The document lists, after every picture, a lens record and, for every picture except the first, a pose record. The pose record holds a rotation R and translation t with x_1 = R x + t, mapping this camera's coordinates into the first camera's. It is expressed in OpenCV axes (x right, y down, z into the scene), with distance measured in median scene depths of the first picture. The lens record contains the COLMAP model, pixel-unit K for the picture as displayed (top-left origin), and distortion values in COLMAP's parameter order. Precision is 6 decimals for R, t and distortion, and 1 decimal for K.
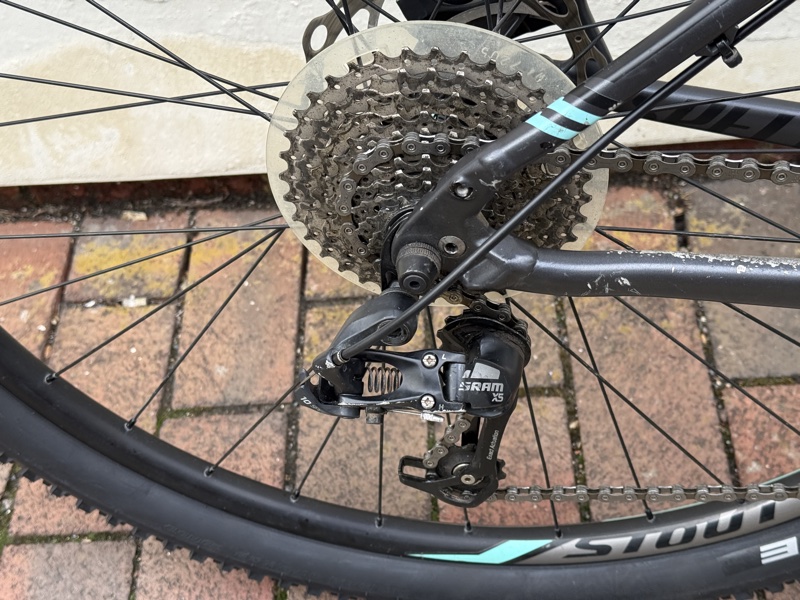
lens RADIAL K [[1142.1, 0, 400.0], [0, 1142.1, 300.0], [0, 0, 1]] dist [0.159783, -0.009325]
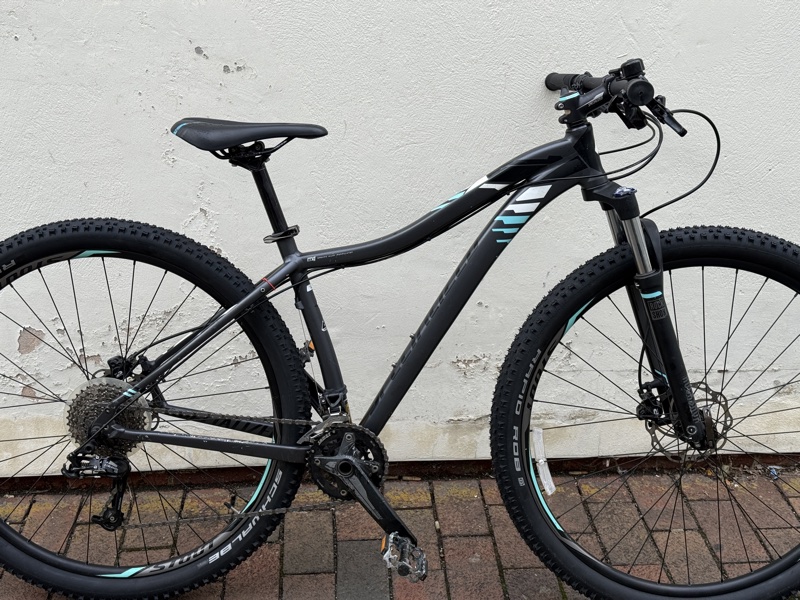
lens RADIAL K [[1142.1, 0, 400.0], [0, 1142.1, 300.0], [0, 0, 1]] dist [0.159783, -0.009325]
pose [[0.992739, 0.068176, 0.099102, 0.515859], [-0.011507, 0.873918, -0.485936, 1.234896], [-0.119736, 0.481268, 0.868358, -2.346279]]
